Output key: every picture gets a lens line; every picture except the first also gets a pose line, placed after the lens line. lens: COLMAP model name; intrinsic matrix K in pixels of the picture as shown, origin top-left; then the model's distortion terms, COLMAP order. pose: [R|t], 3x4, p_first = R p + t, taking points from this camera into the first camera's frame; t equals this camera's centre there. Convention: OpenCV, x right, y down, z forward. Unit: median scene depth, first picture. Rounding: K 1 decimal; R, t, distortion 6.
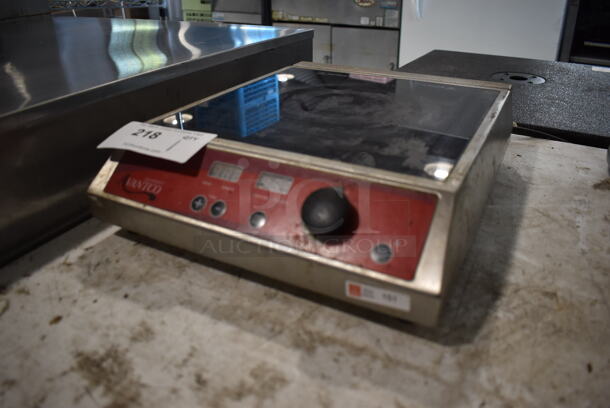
lens RADIAL K [[475.4, 0, 305.0], [0, 475.4, 204.0], [0, 0, 1]] dist [-0.110945, 0.030140]
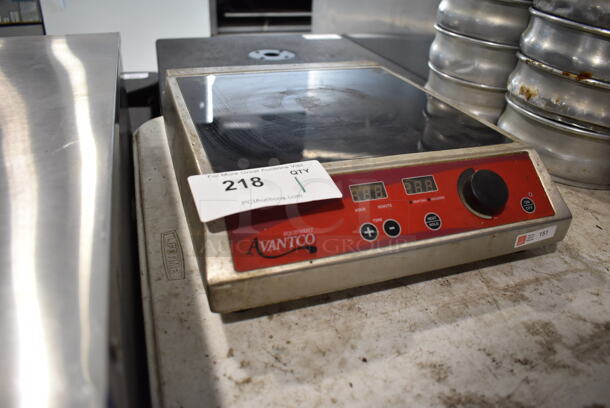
lens RADIAL K [[475.4, 0, 305.0], [0, 475.4, 204.0], [0, 0, 1]] dist [-0.110945, 0.030140]
pose [[0.674391, -0.331629, 0.659712, -0.866306], [0.303610, 0.938984, 0.161650, -0.231101], [-0.673066, 0.091279, 0.733928, 0.374368]]
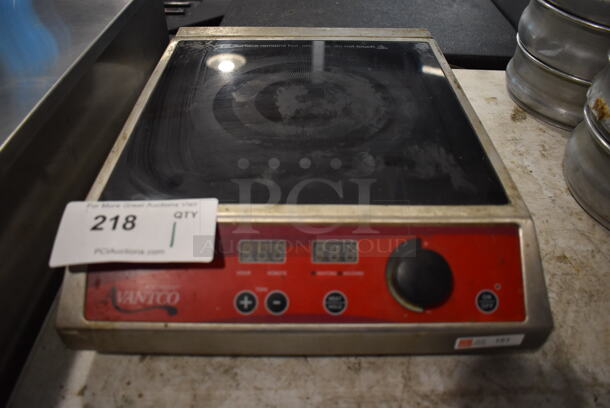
lens RADIAL K [[475.4, 0, 305.0], [0, 475.4, 204.0], [0, 0, 1]] dist [-0.110945, 0.030140]
pose [[0.878839, -0.297891, 0.372696, -0.364635], [0.206534, 0.941685, 0.265656, -0.327331], [-0.430099, -0.156495, 0.889114, 0.271173]]
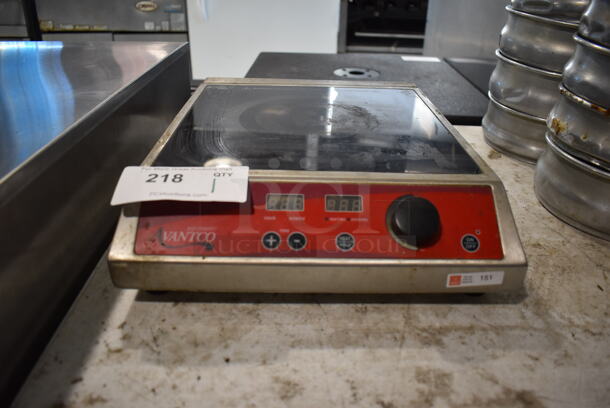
lens RADIAL K [[475.4, 0, 305.0], [0, 475.4, 204.0], [0, 0, 1]] dist [-0.110945, 0.030140]
pose [[0.874164, -0.197928, 0.443465, -0.546520], [0.196471, 0.979246, 0.049773, -0.102055], [-0.444113, 0.043618, 0.894908, 0.109056]]
